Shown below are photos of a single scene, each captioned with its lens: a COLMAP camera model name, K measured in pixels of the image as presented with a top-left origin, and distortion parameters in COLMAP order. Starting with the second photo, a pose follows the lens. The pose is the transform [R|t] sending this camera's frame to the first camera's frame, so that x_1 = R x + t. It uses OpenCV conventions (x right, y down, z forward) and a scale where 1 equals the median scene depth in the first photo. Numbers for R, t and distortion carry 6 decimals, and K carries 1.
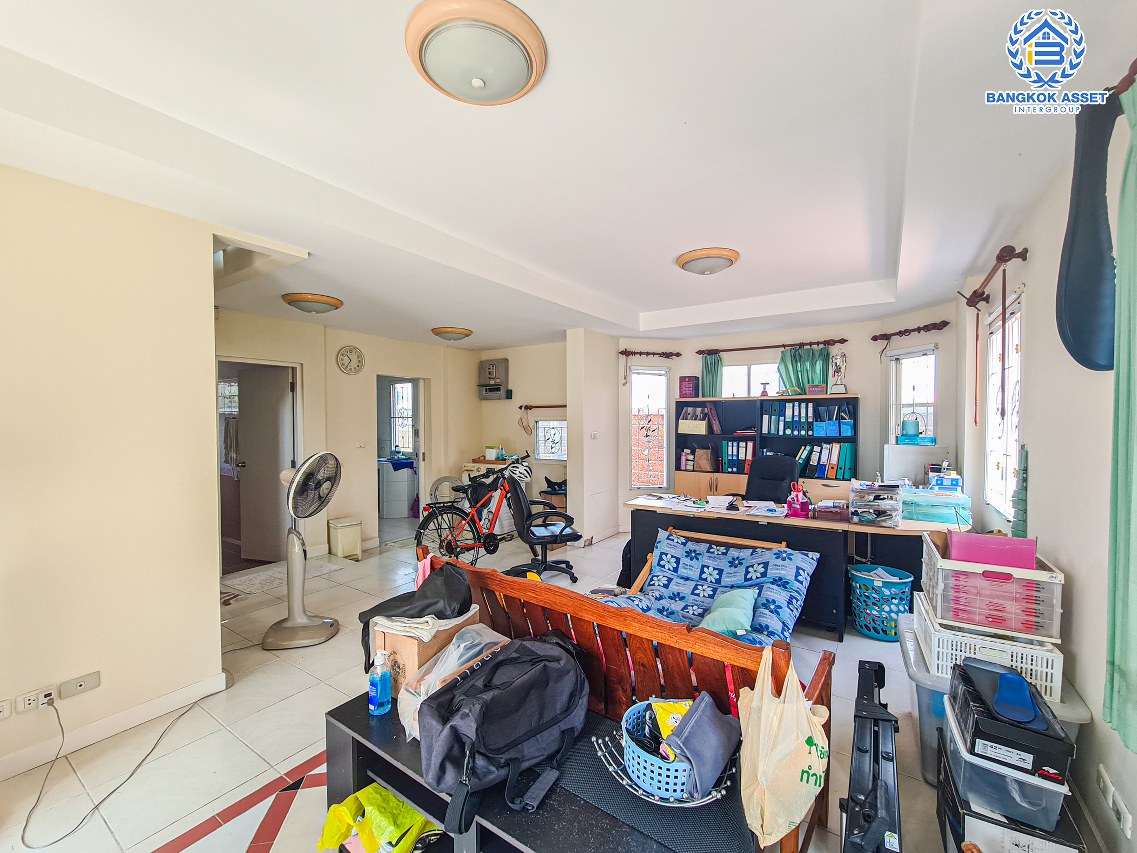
lens RADIAL K [[467.5, 0, 569.0], [0, 467.5, 428.1], [0, 0, 1]] dist [-0.013347, 0.000111]
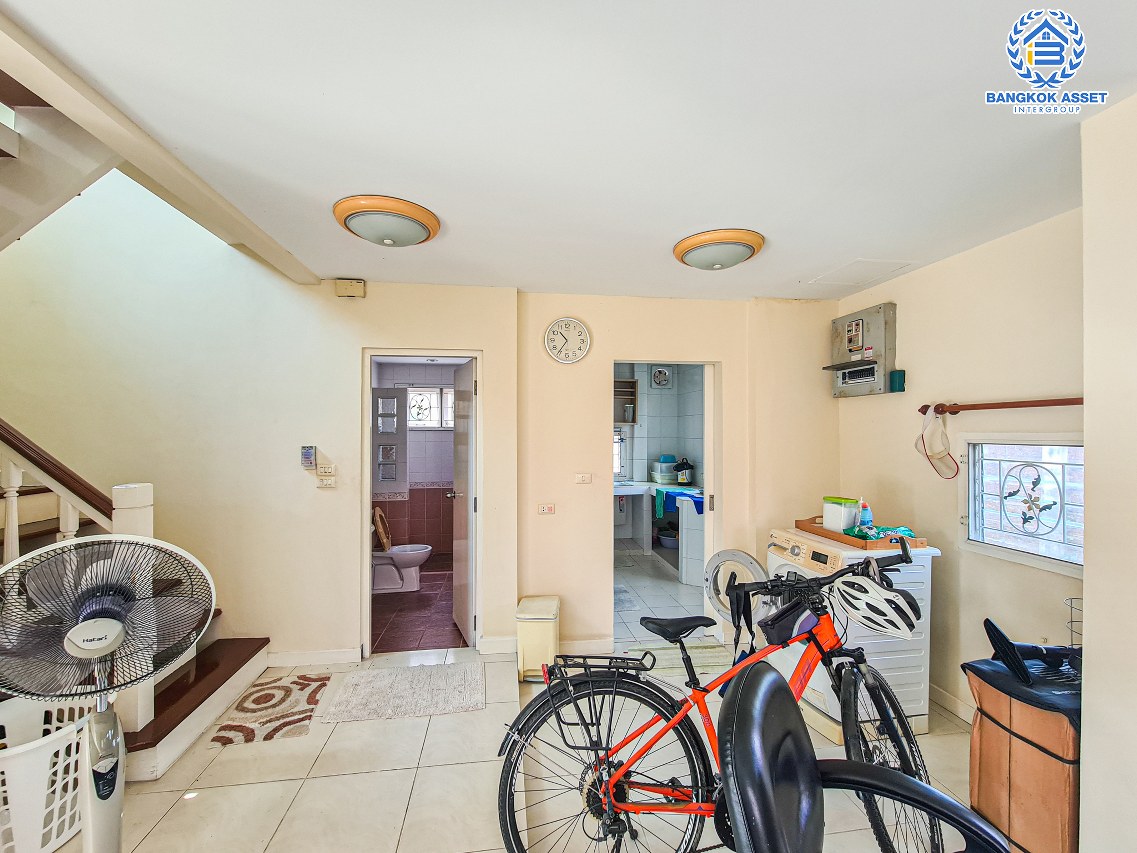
lens RADIAL K [[467.5, 0, 571.7], [0, 467.5, 427.0], [0, 0, 1]] dist [-0.013347, 0.000111]
pose [[0.655657, -0.001757, -0.755057, 0.002231], [-0.016864, 0.999714, -0.016971, -0.016828], [0.754871, 0.023861, 0.655440, 0.499697]]
